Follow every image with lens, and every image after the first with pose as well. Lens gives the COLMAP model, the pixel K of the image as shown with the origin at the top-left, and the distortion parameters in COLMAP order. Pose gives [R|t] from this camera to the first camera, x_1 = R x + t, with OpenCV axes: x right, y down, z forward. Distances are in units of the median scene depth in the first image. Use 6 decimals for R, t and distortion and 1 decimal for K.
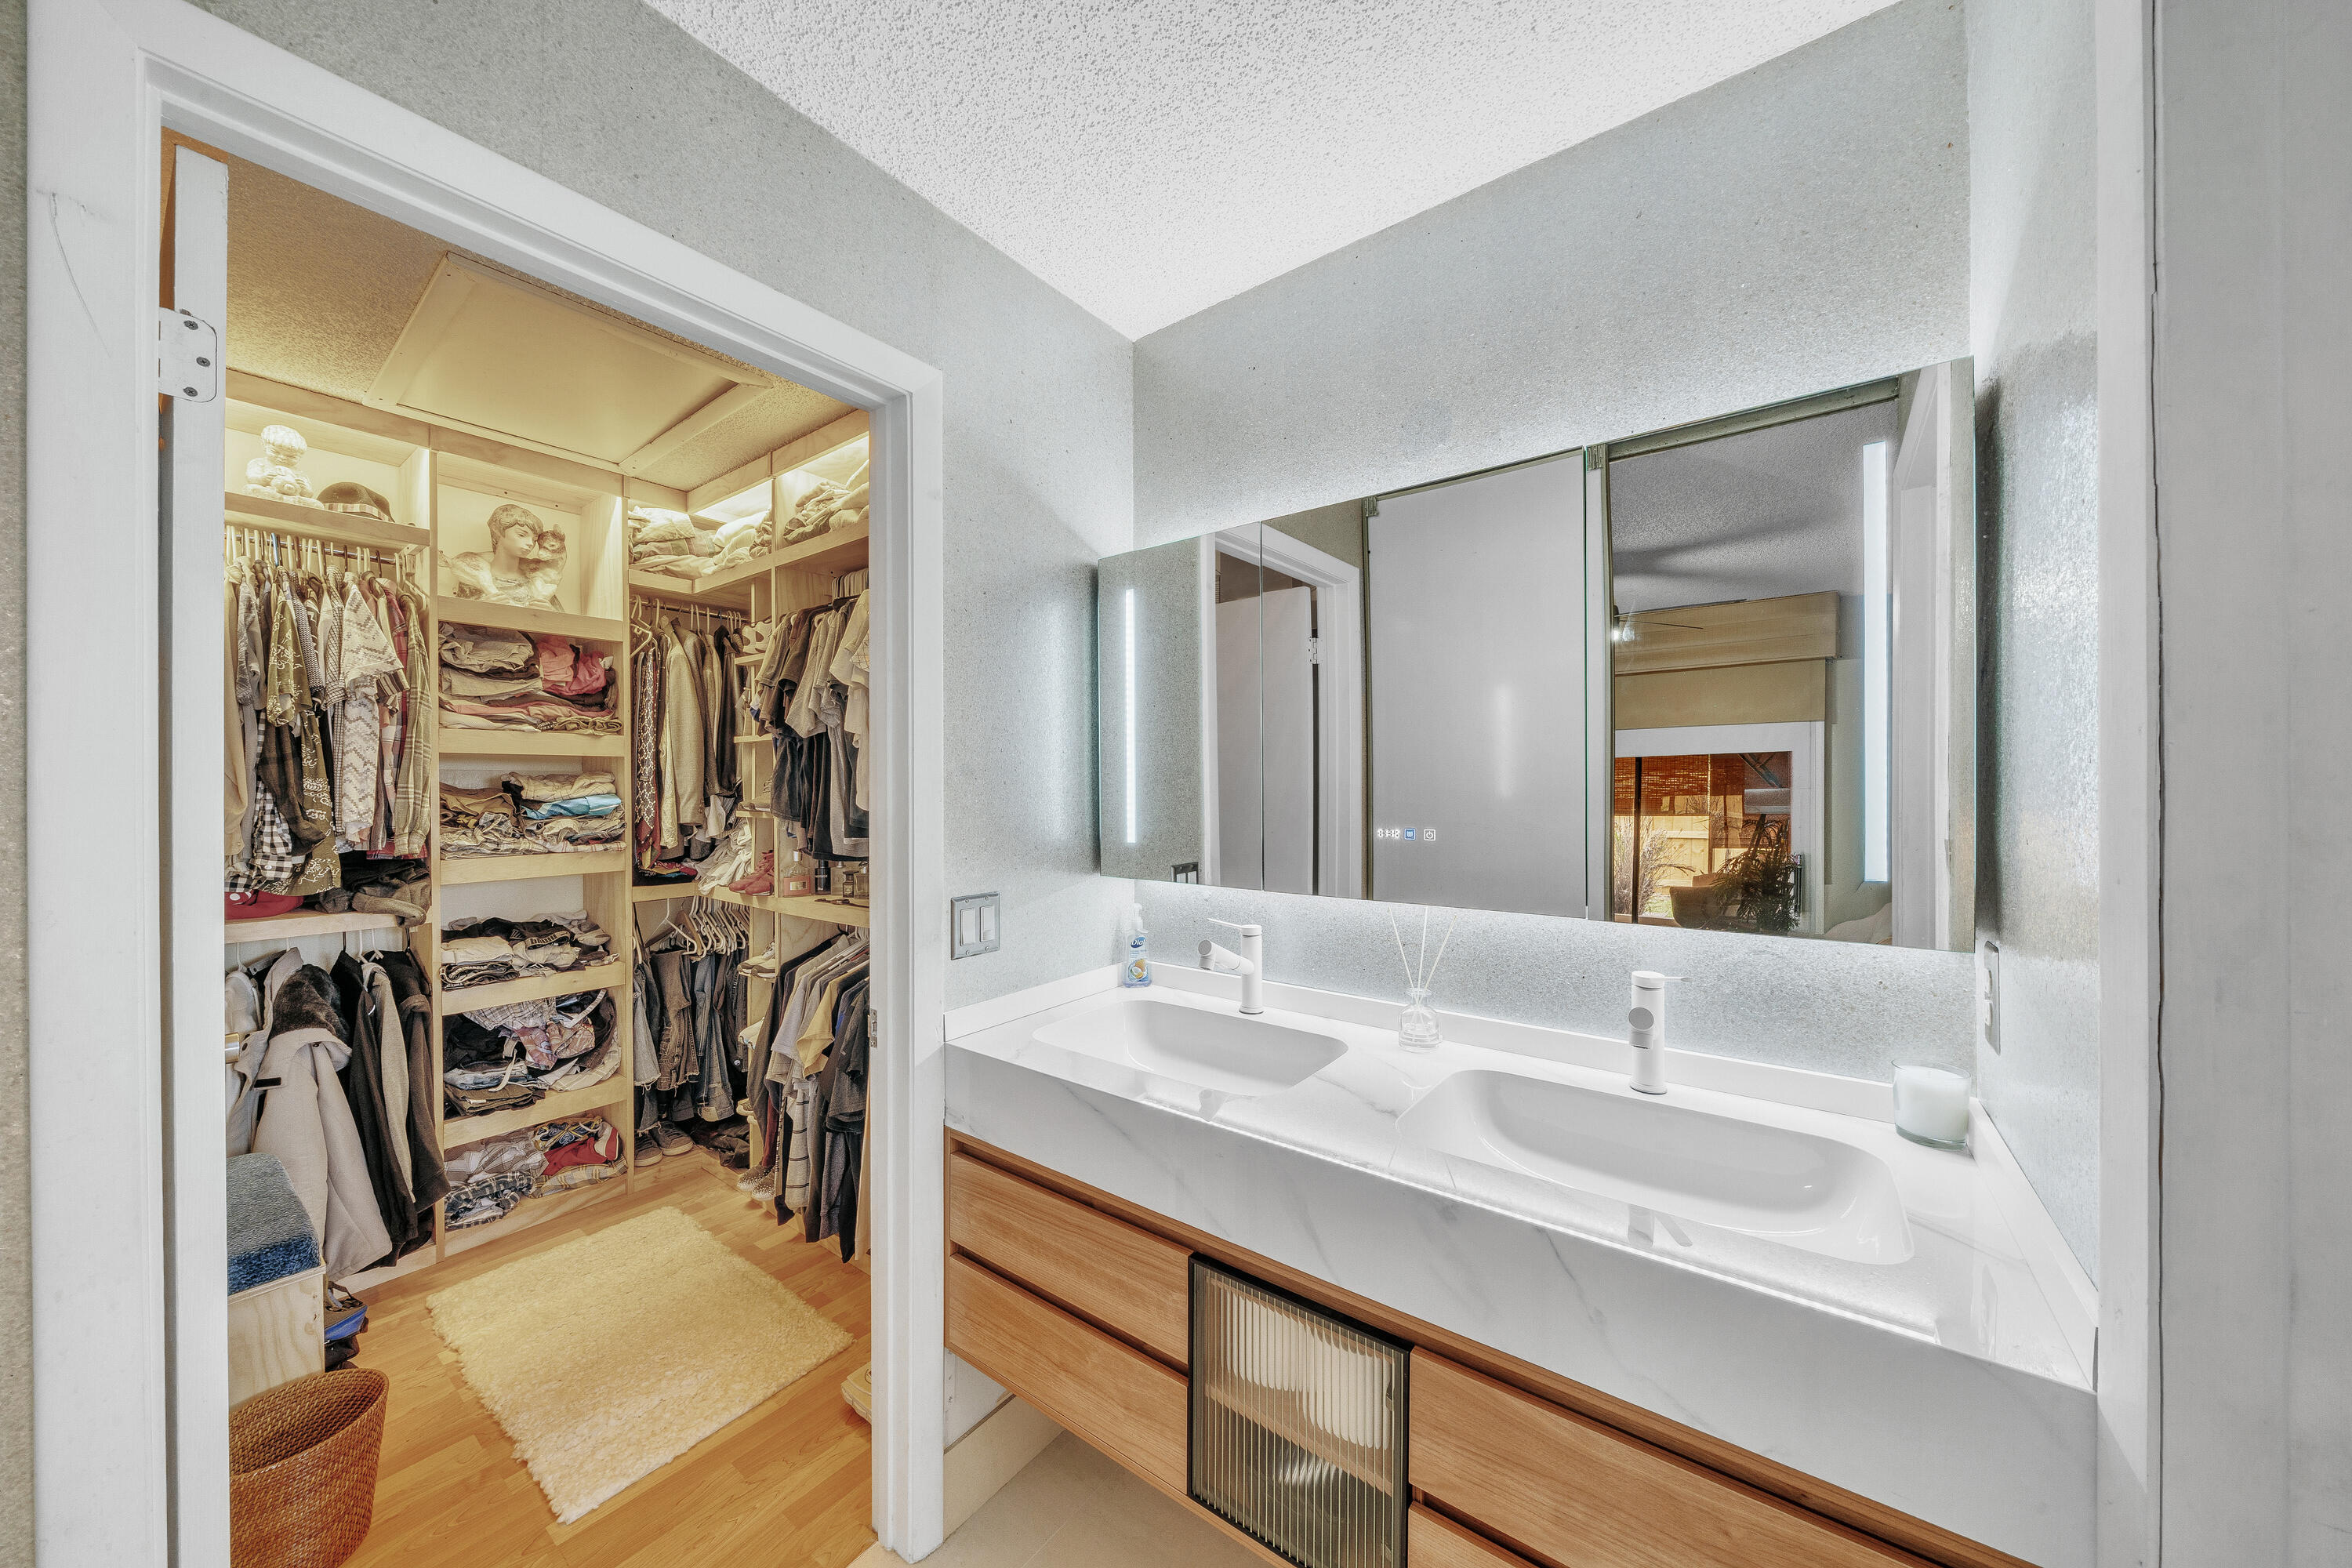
lens RADIAL K [[824.3, 0, 1174.1], [0, 824.3, 789.4], [0, 0, 1]] dist [-0.002643, 0.000174]
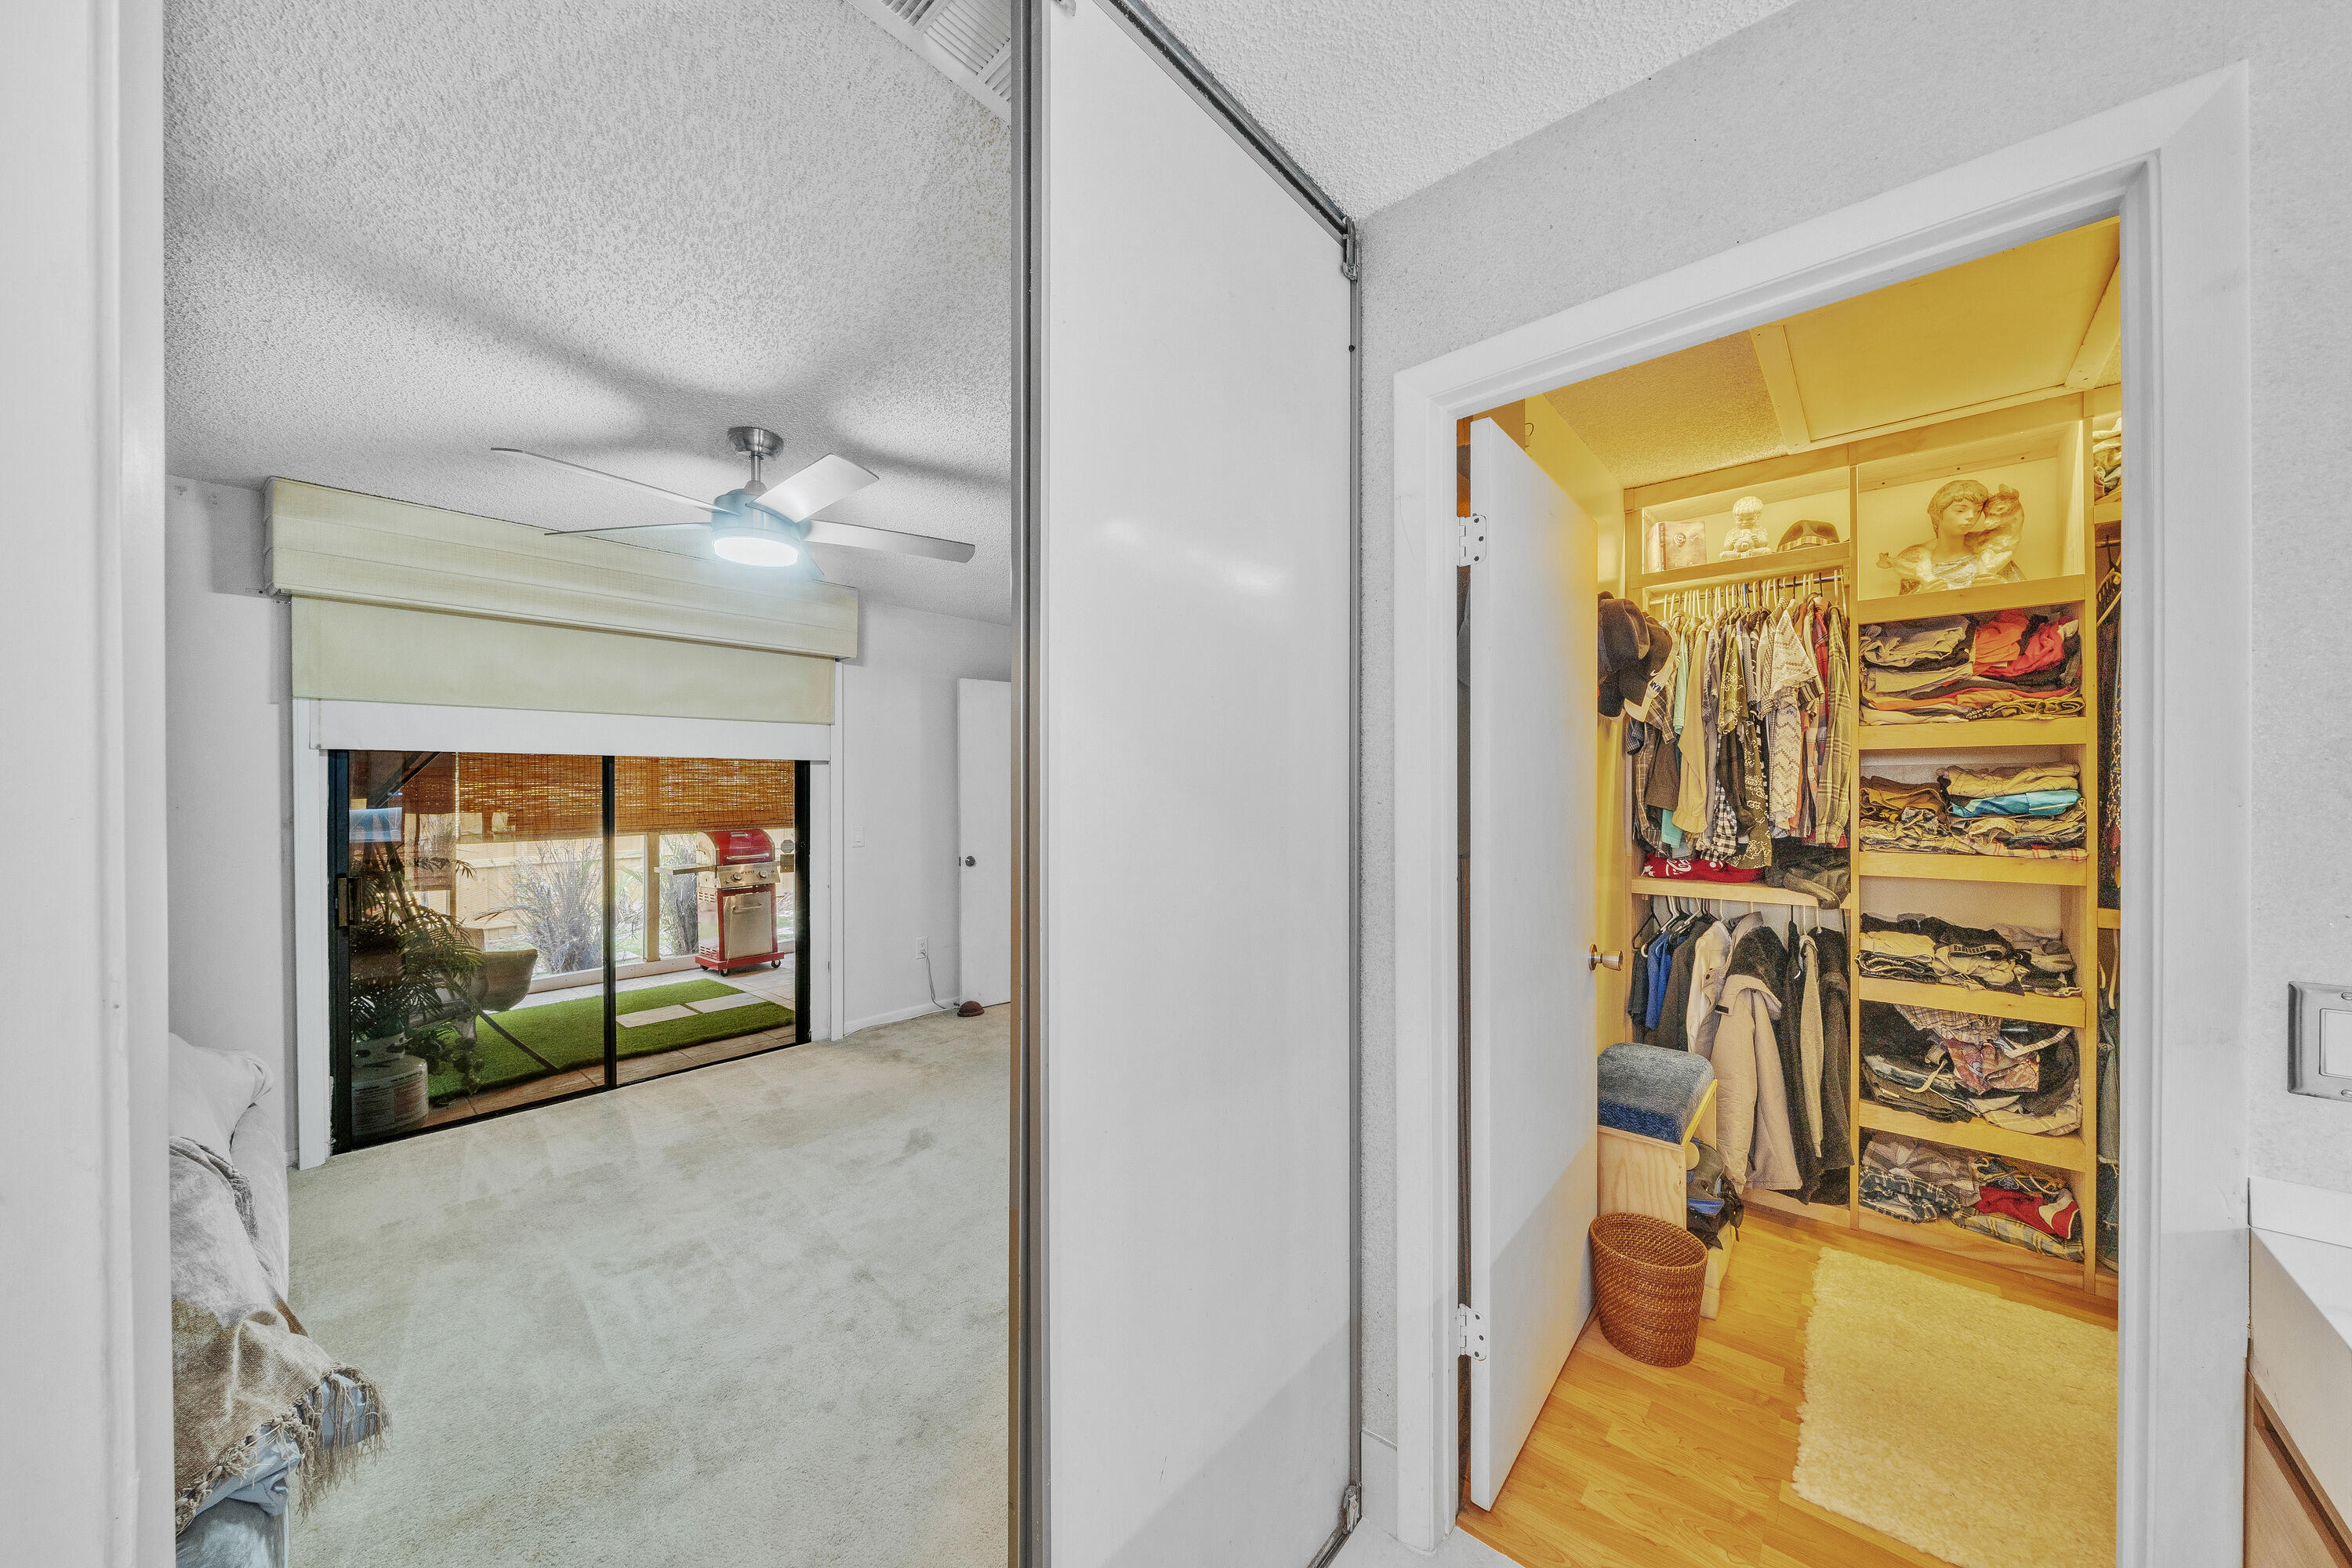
lens RADIAL K [[824.3, 0, 1145.7], [0, 824.3, 789.7], [0, 0, 1]] dist [-0.002643, 0.000174]
pose [[-0.120314, 0.006296, -0.992716, 0.275128], [0.001976, 0.999979, 0.006102, -0.001688], [0.992734, -0.001228, -0.120324, 0.224070]]
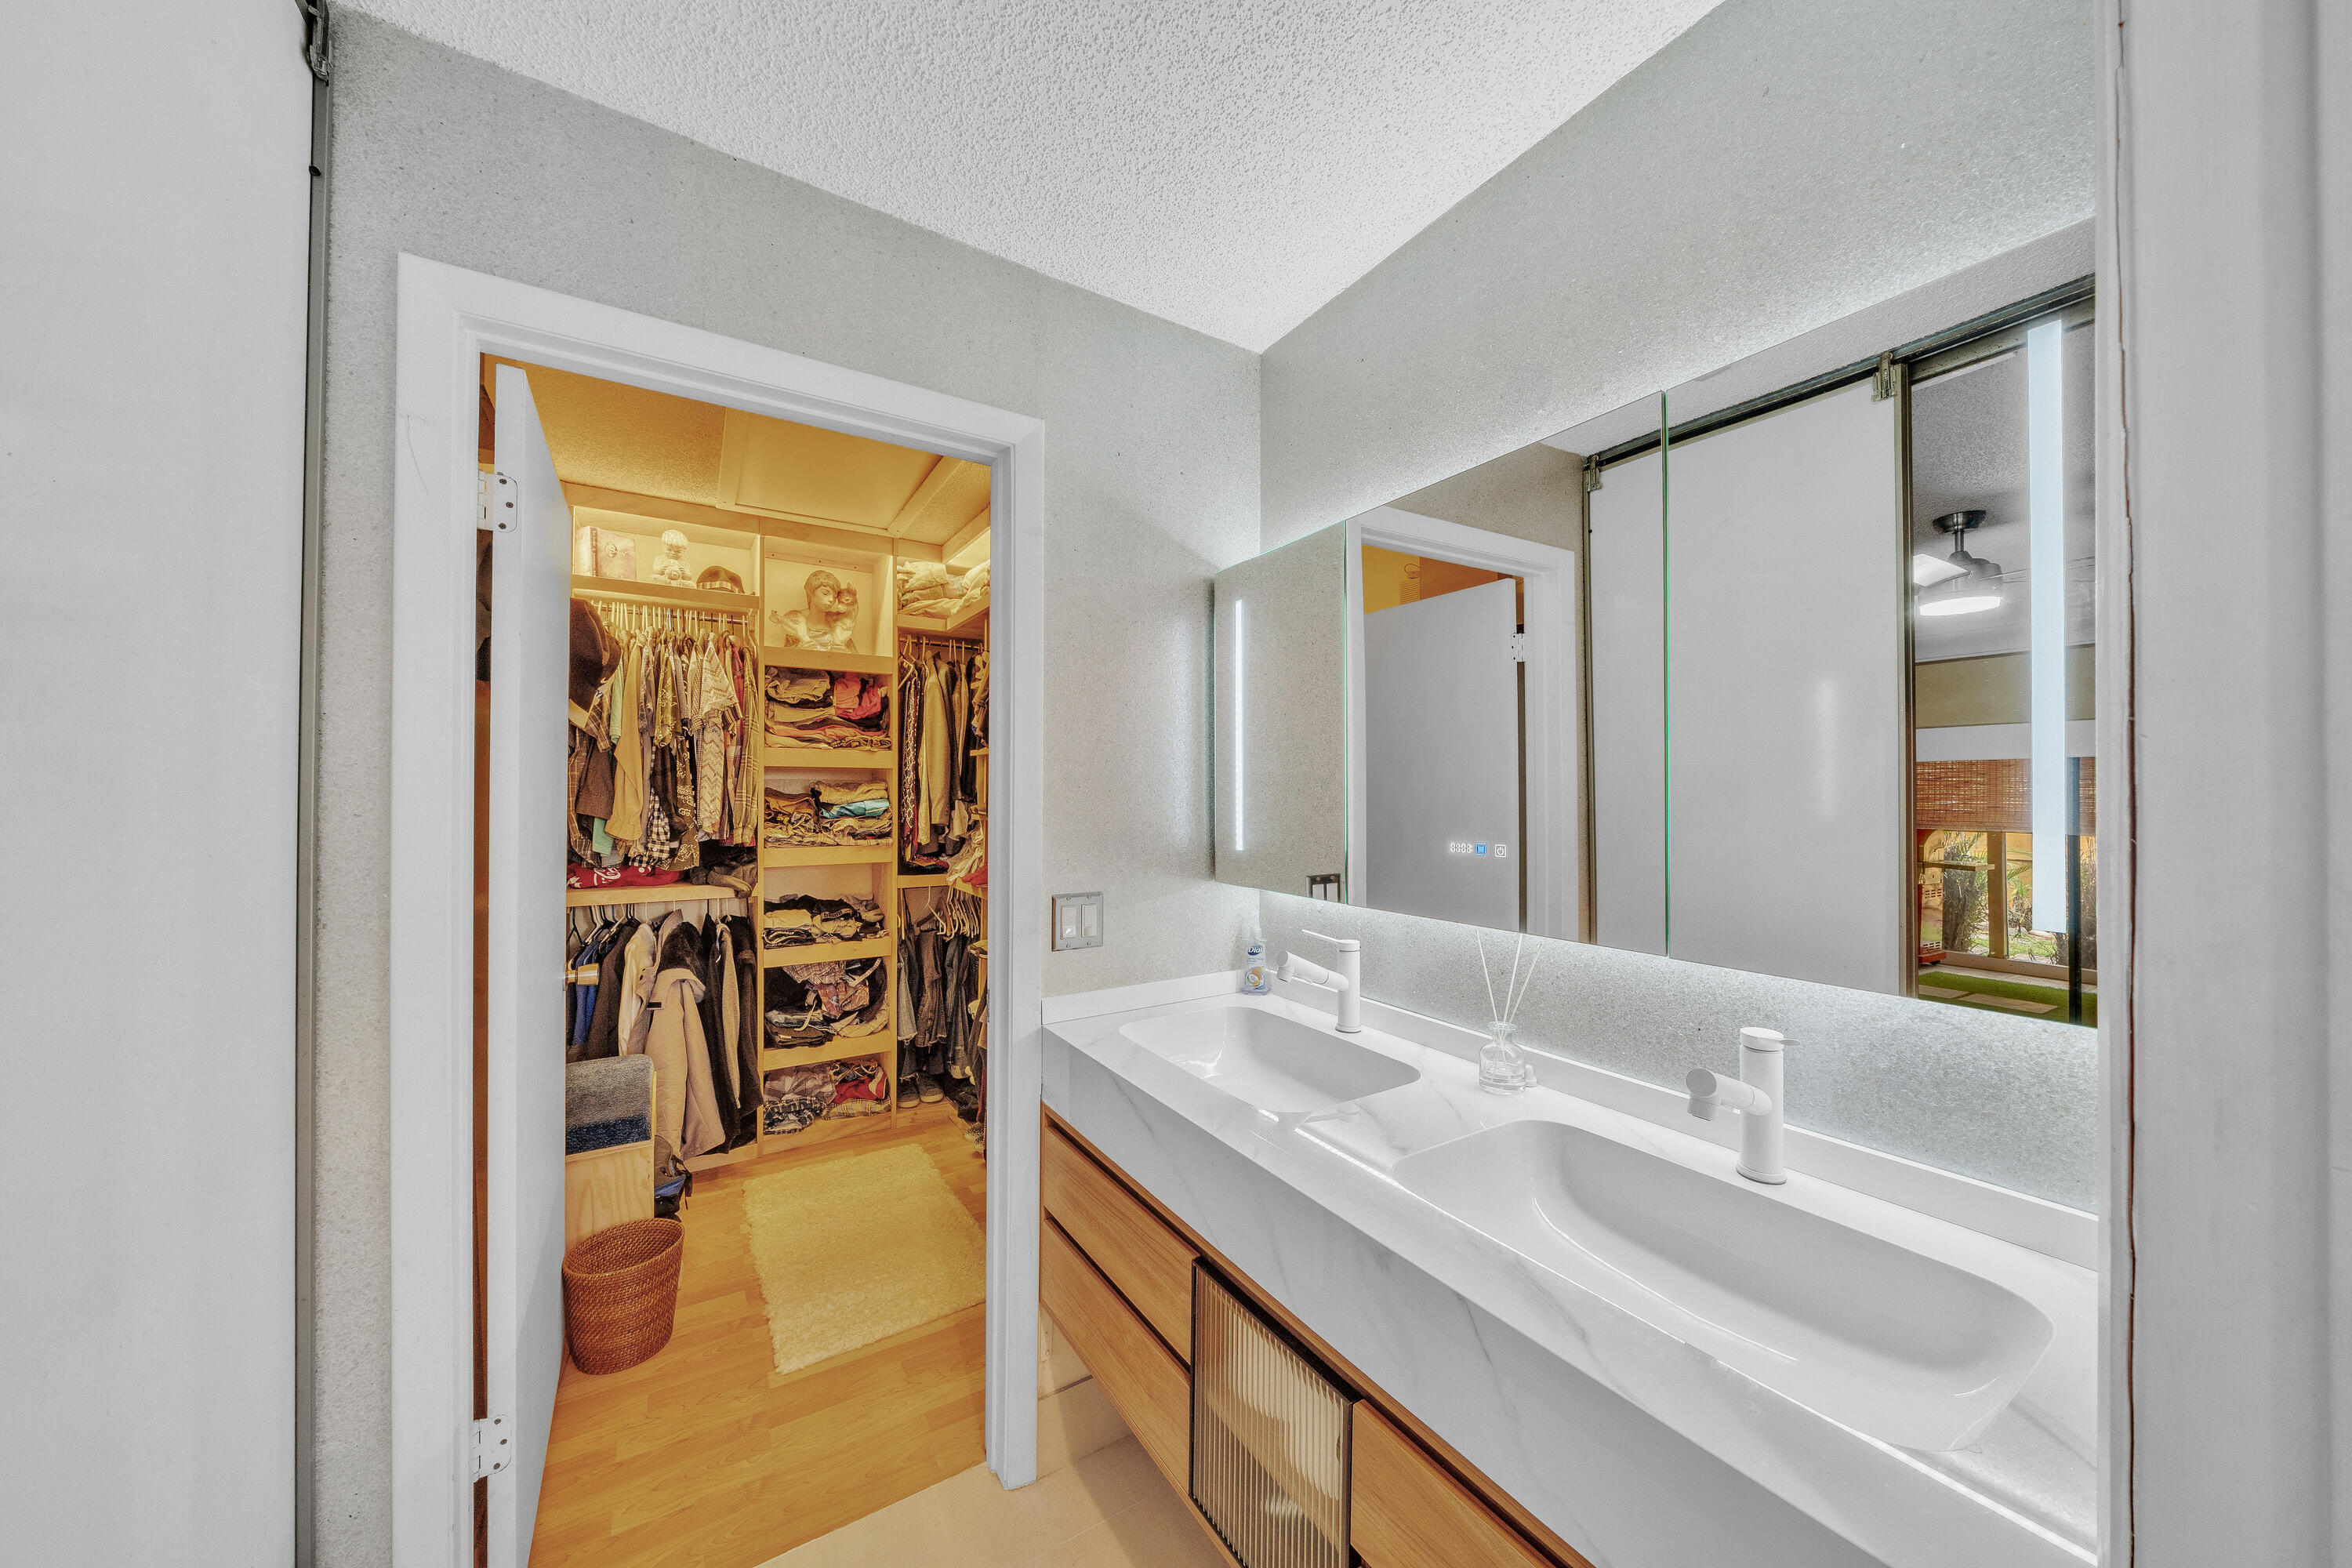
lens RADIAL K [[824.3, 0, 1192.2], [0, 824.3, 791.4], [0, 0, 1]] dist [-0.002643, 0.000174]
pose [[0.931344, 0.003853, -0.364121, 0.222706], [-0.006597, 0.999958, -0.006292, -0.000780], [0.364081, 0.008262, 0.931330, 0.030608]]
